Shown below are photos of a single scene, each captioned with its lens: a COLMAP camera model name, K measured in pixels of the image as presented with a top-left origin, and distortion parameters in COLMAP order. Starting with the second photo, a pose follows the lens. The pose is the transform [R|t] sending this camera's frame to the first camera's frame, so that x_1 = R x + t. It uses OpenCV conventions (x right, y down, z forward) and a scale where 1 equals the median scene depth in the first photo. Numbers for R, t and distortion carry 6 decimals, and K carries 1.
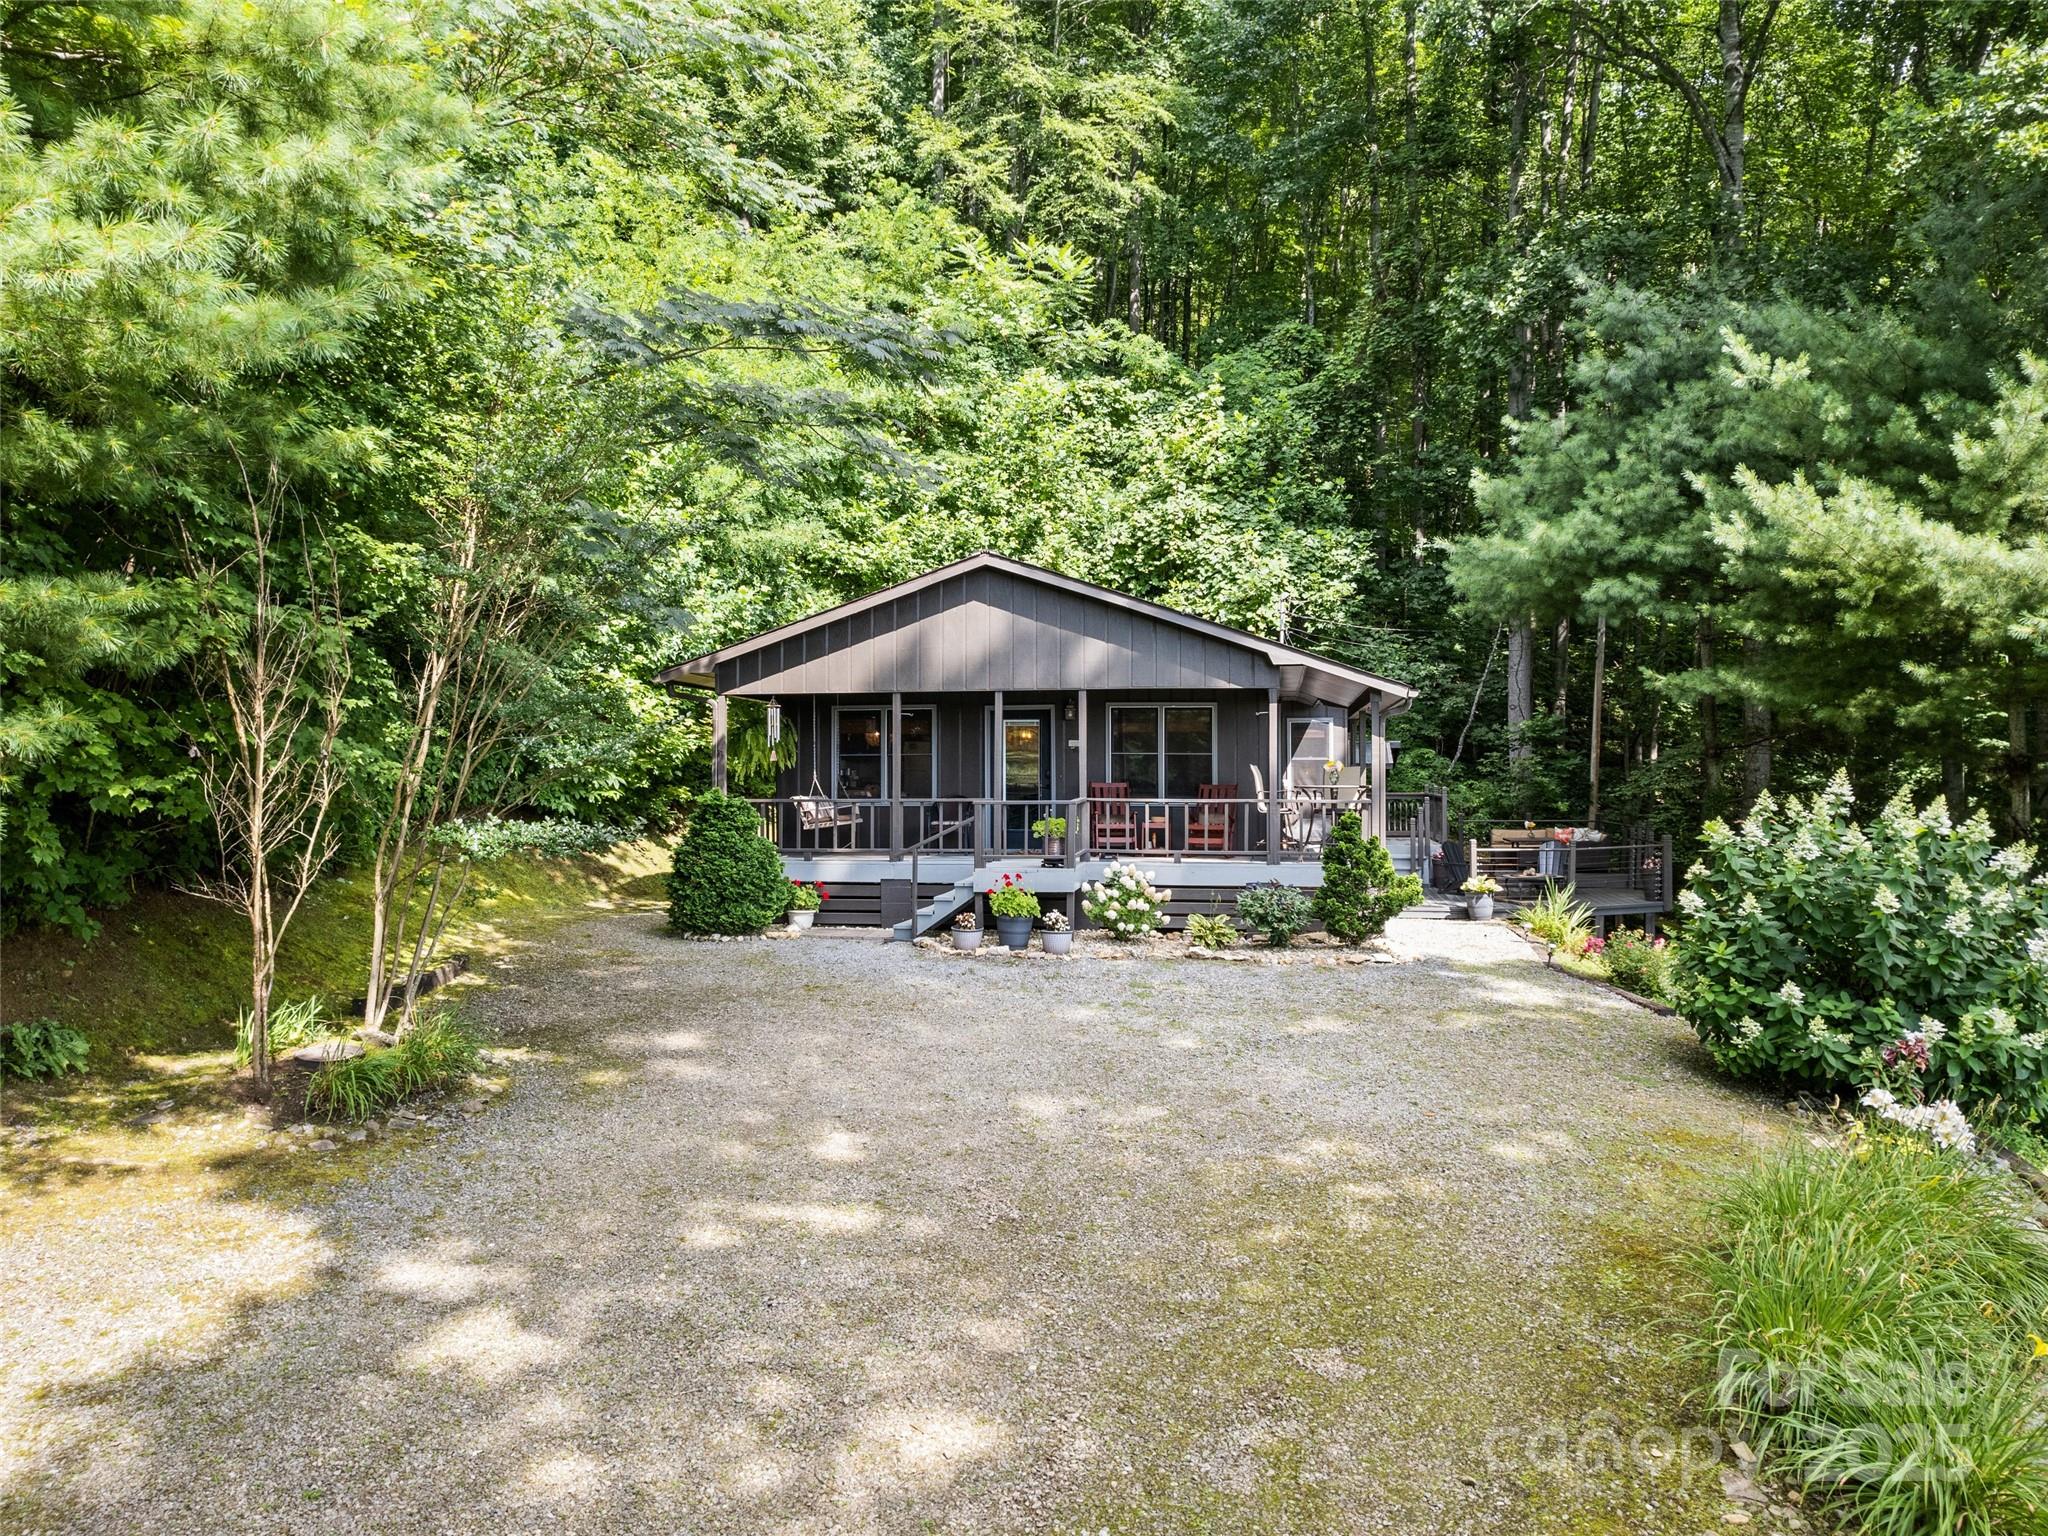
lens RADIAL K [[1484.5, 0, 1024.0], [0, 1484.5, 768.0], [0, 0, 1]] dist [-0.077247, 0.043470]
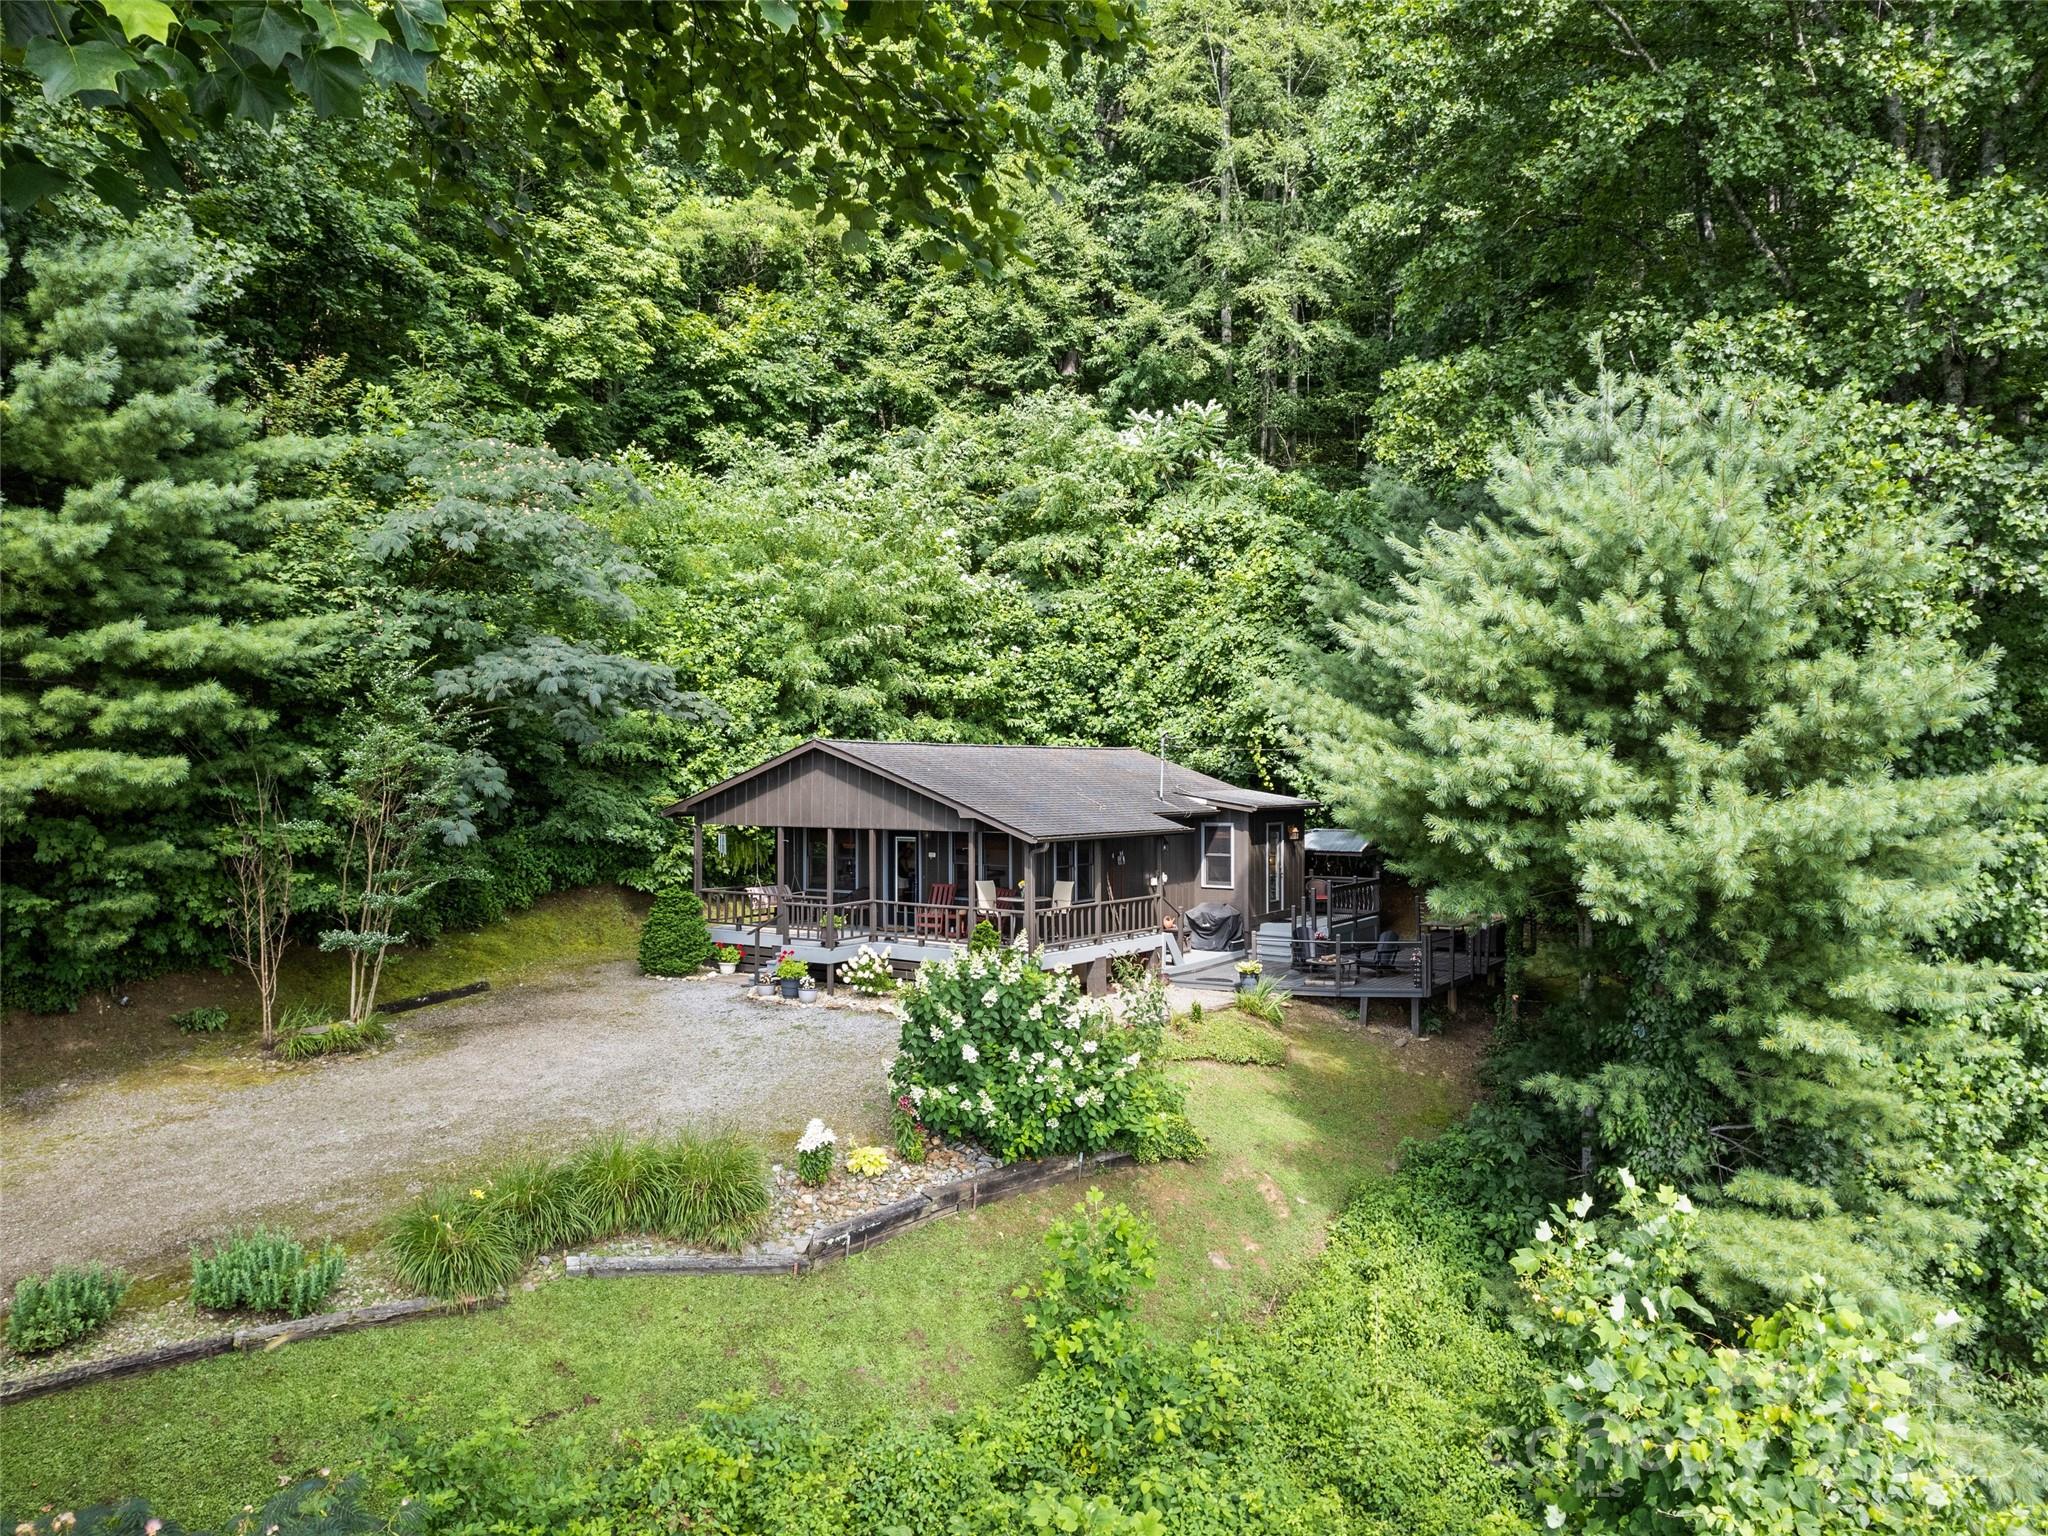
lens RADIAL K [[1484.5, 0, 1024.0], [0, 1484.5, 768.0], [0, 0, 1]] dist [-0.077247, 0.043470]
pose [[0.904818, 0.001080, -0.425797, 0.496778], [-0.000444, 0.999999, 0.001593, -0.070739], [0.425798, -0.001253, 0.904817, -0.184436]]
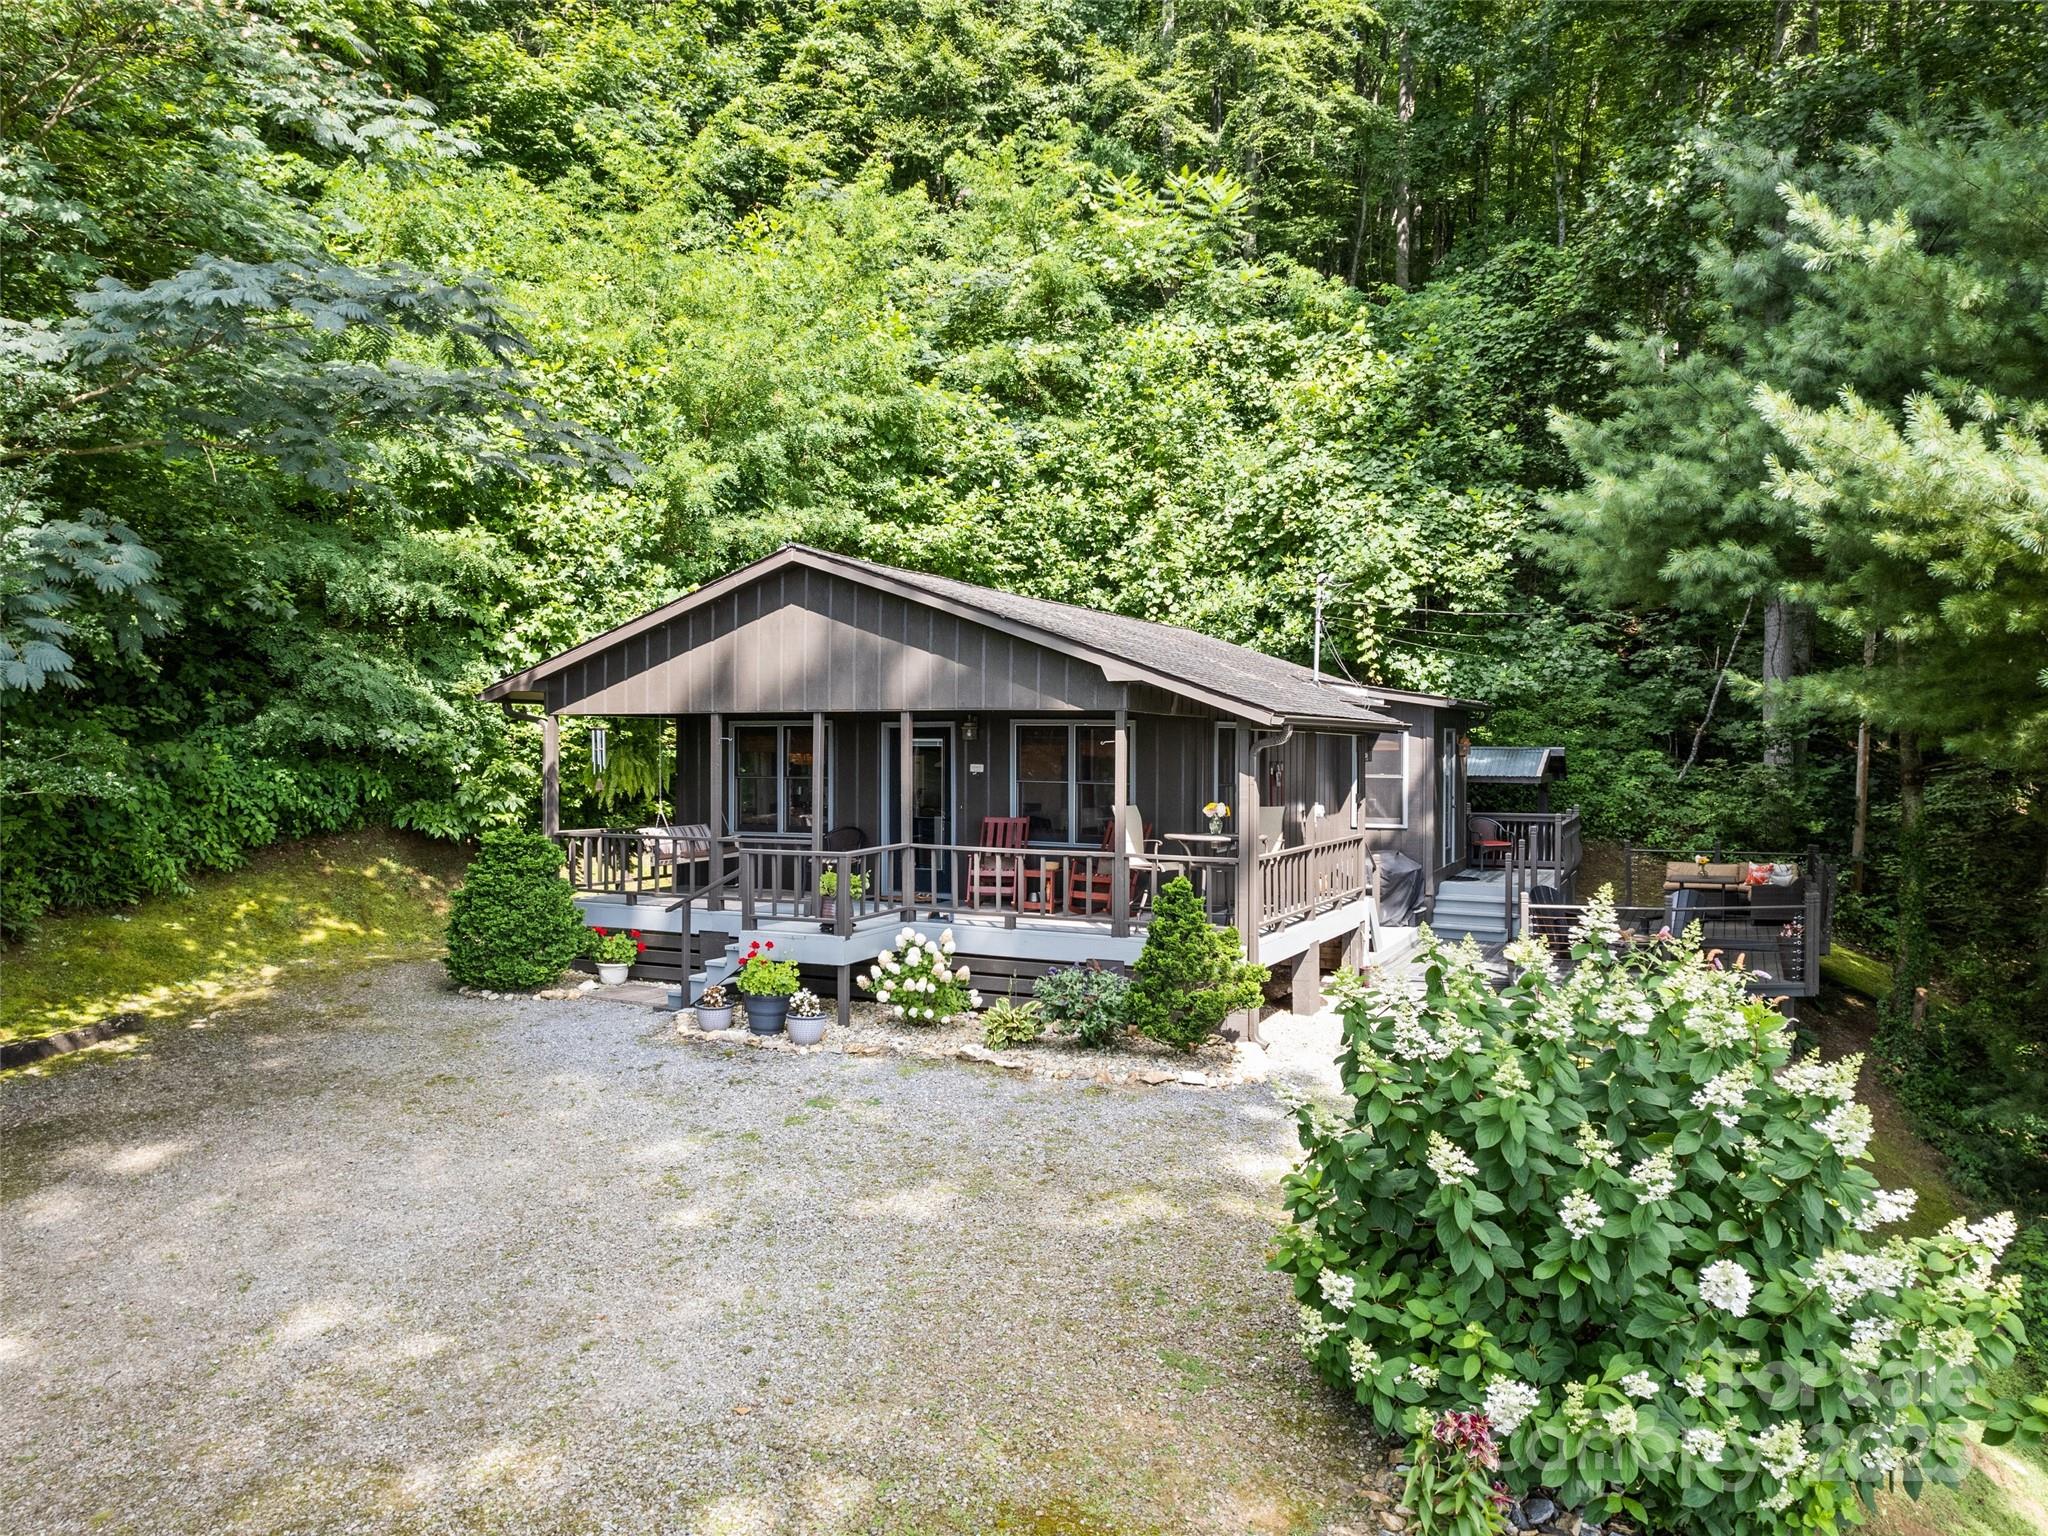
lens RADIAL K [[1500.0, 0, 1017.3], [0, 1500.0, 759.8], [0, 0, 1]] dist [-0.077005, 0.054841]
pose [[0.959941, 0.008941, -0.280061, 0.197670], [-0.004386, 0.999848, 0.016888, -0.024247], [0.280169, -0.014983, 0.959834, 0.136449]]
